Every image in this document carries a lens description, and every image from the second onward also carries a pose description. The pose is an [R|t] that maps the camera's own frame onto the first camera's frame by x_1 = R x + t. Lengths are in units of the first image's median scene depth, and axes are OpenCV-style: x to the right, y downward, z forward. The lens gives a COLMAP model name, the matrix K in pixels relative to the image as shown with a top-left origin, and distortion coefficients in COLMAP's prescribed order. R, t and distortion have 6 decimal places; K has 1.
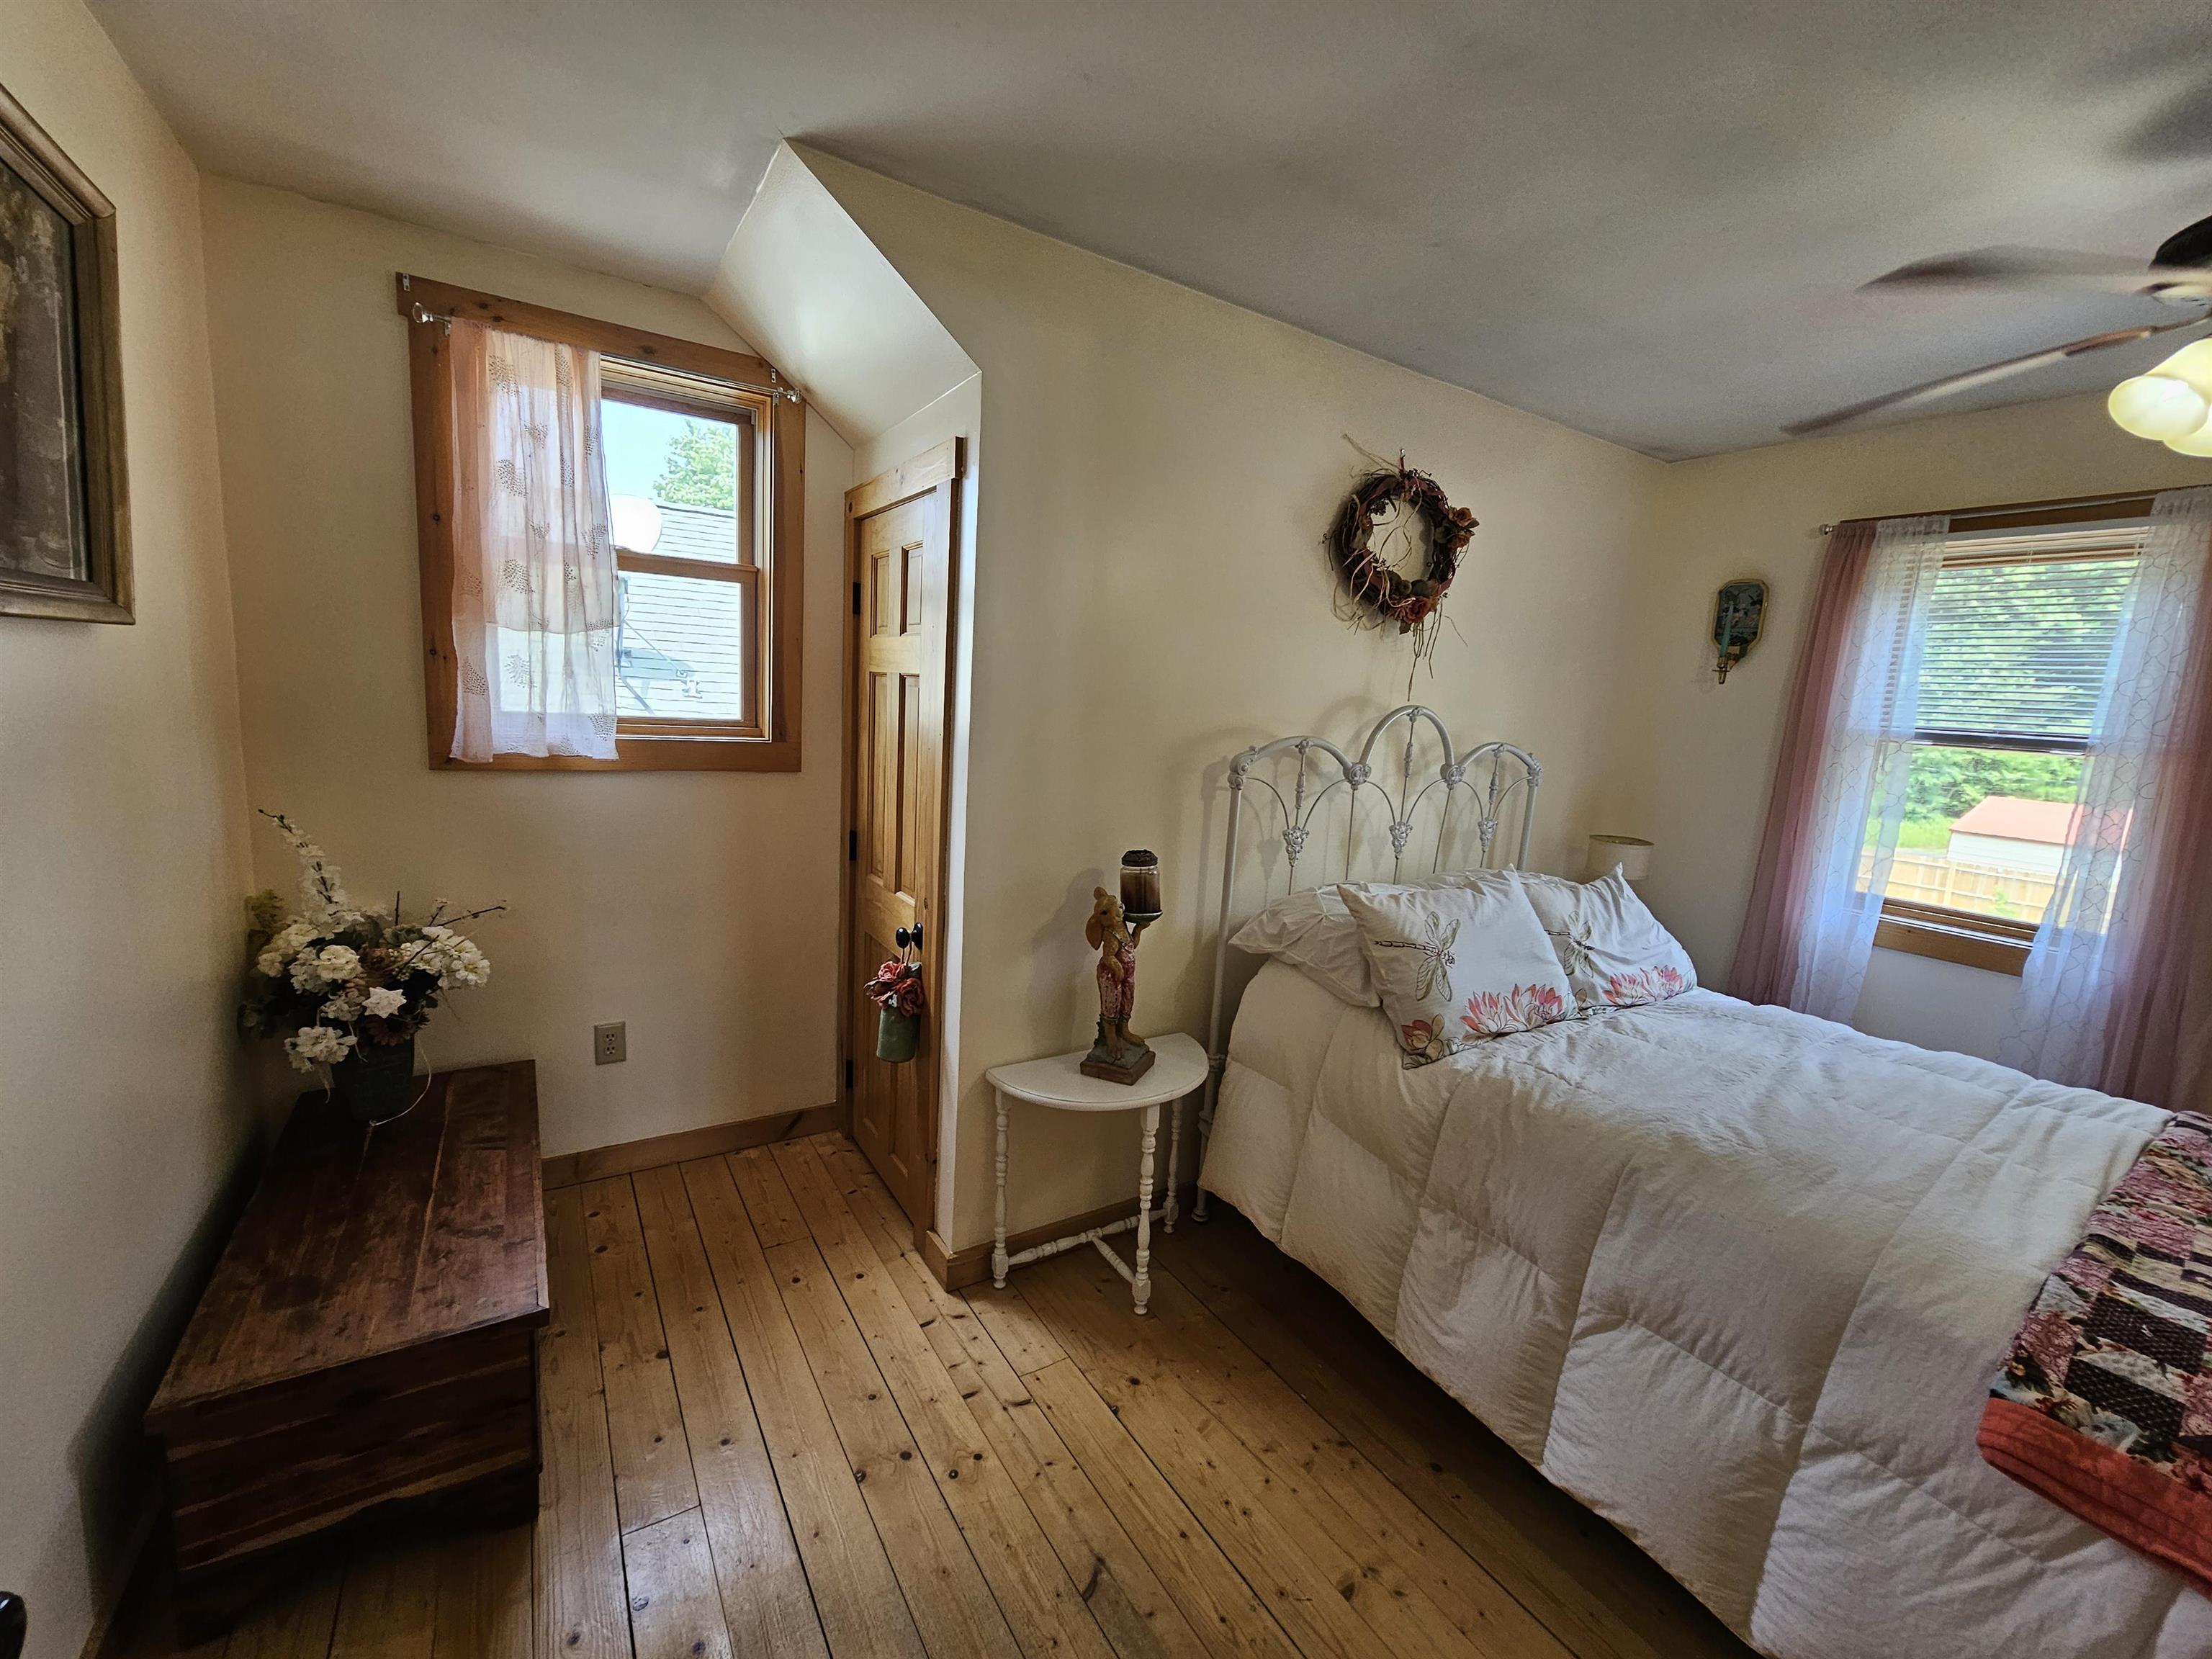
lens RADIAL K [[908.0, 0, 1114.2], [0, 908.0, 831.5], [0, 0, 1]] dist [-0.003331, 0.000510]
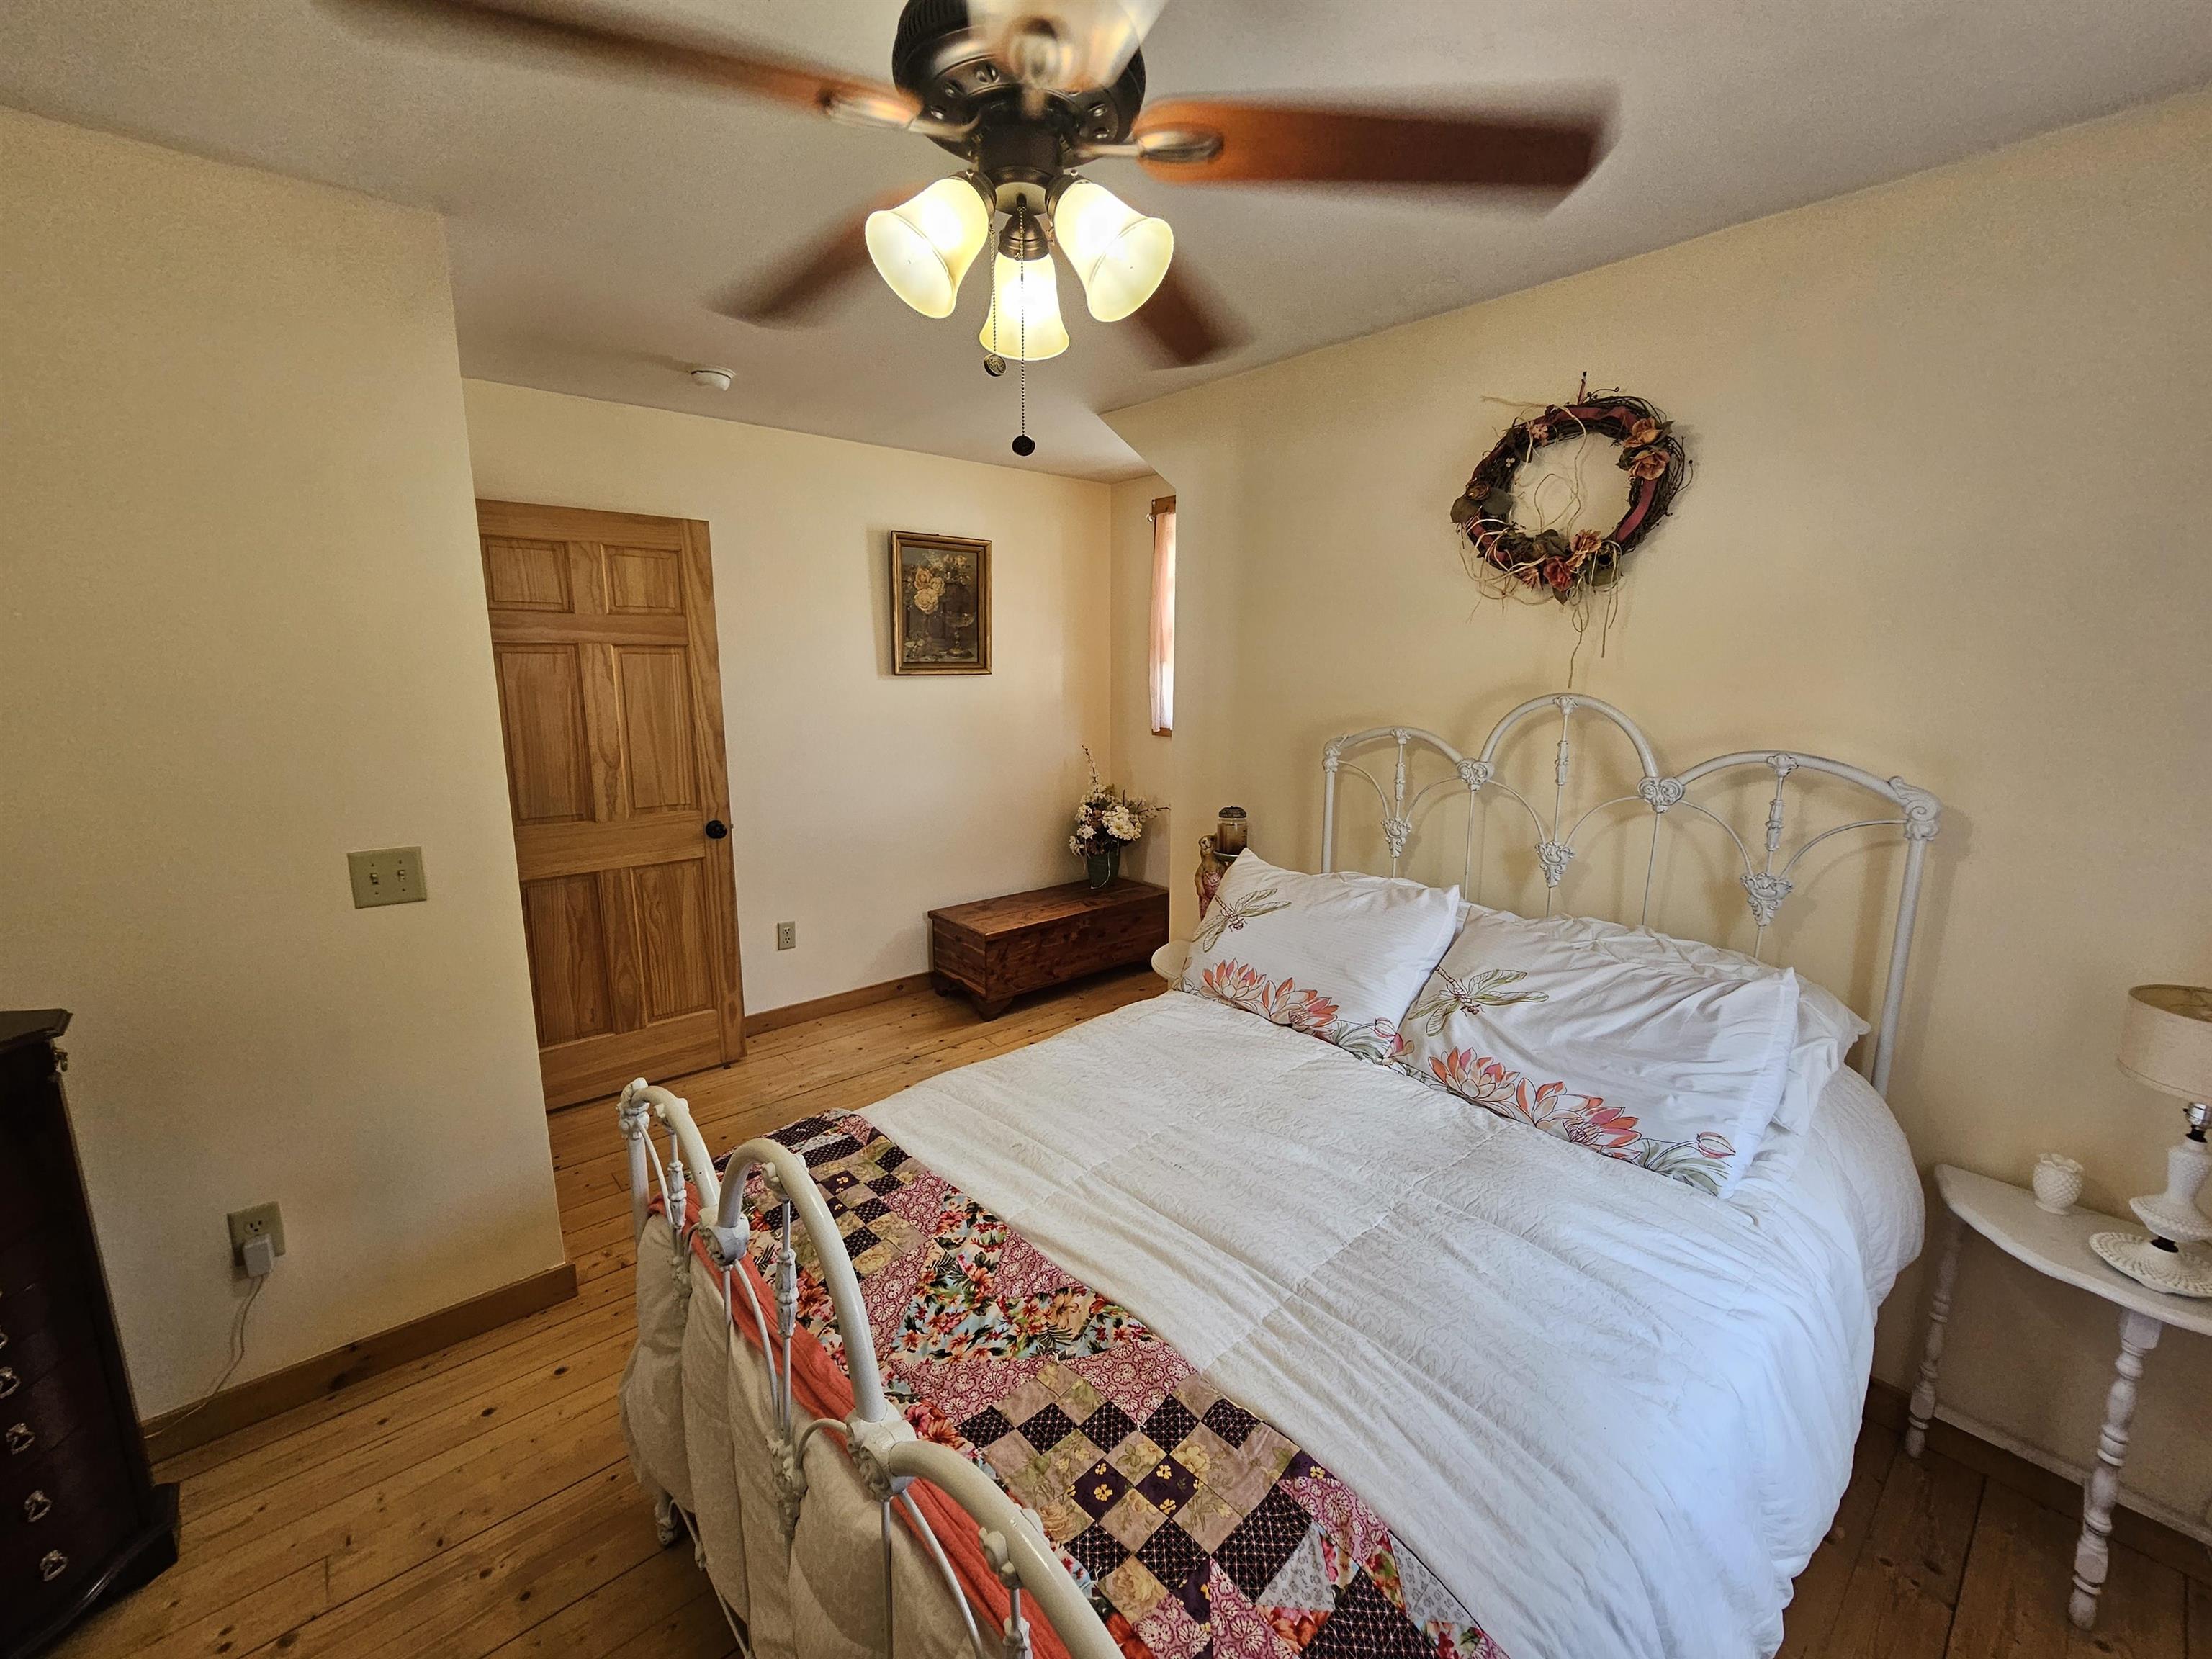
lens RADIAL K [[908.0, 0, 1117.7], [0, 908.0, 823.0], [0, 0, 1]] dist [-0.003331, 0.000510]
pose [[0.149019, 0.115384, -0.982079, 1.350155], [-0.149423, 0.984392, 0.092983, -0.058084], [0.977479, 0.132889, 0.163934, 0.635567]]
